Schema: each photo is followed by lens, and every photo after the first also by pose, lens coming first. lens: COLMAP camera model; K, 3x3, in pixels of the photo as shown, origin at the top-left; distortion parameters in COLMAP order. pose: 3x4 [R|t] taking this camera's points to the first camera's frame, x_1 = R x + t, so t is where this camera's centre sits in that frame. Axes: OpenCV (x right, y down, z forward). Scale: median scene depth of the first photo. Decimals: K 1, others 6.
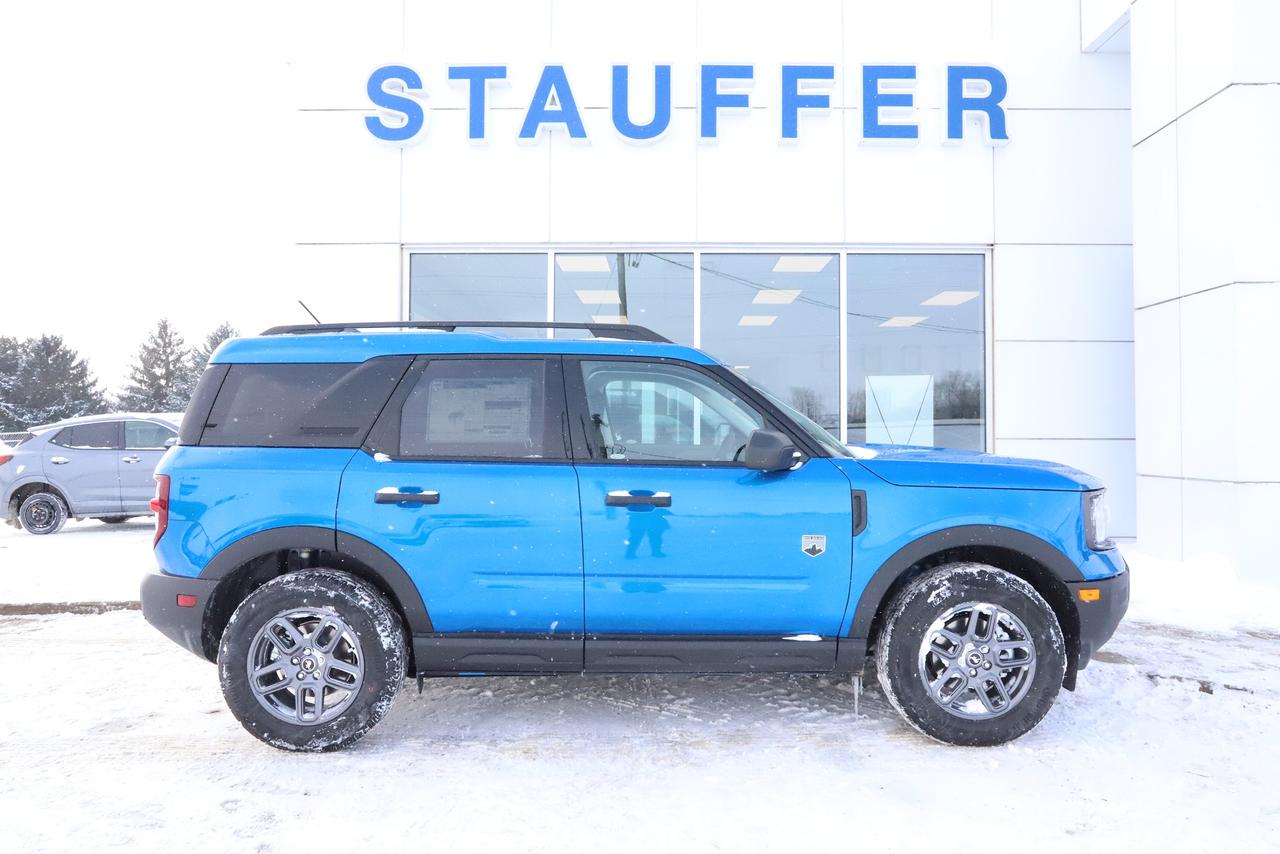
lens RADIAL K [[817.6, 0, 640.4], [0, 817.6, 425.9], [0, 0, 1]] dist [-0.008729, -0.000234]
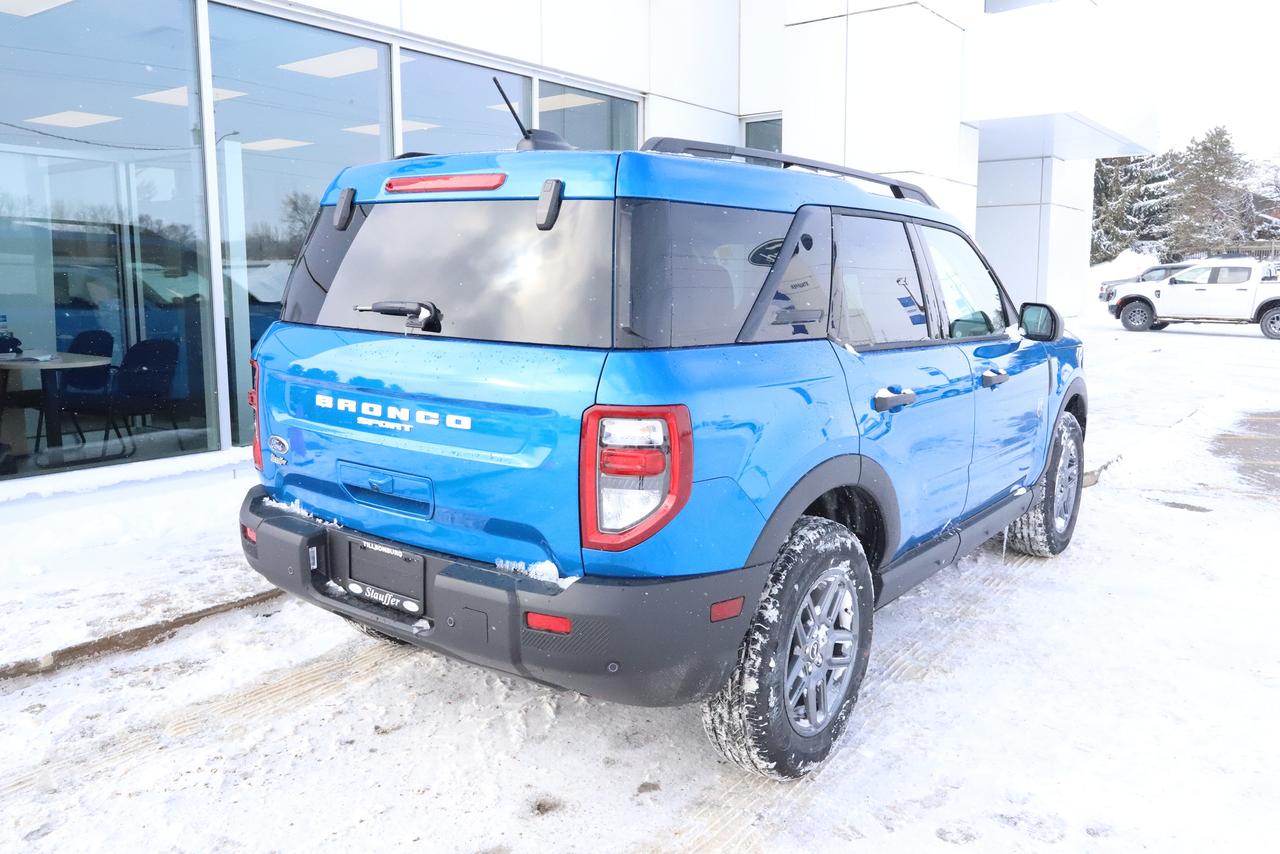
lens RADIAL K [[1014.6, 0, 638.5], [0, 1014.6, 426.0], [0, 0, 1]] dist [-0.032564, 0.013320]
pose [[0.599470, -0.116677, 0.791848, -1.158257], [-0.011643, 0.987942, 0.154385, -0.020510], [-0.800313, -0.101769, 0.590883, 0.640600]]
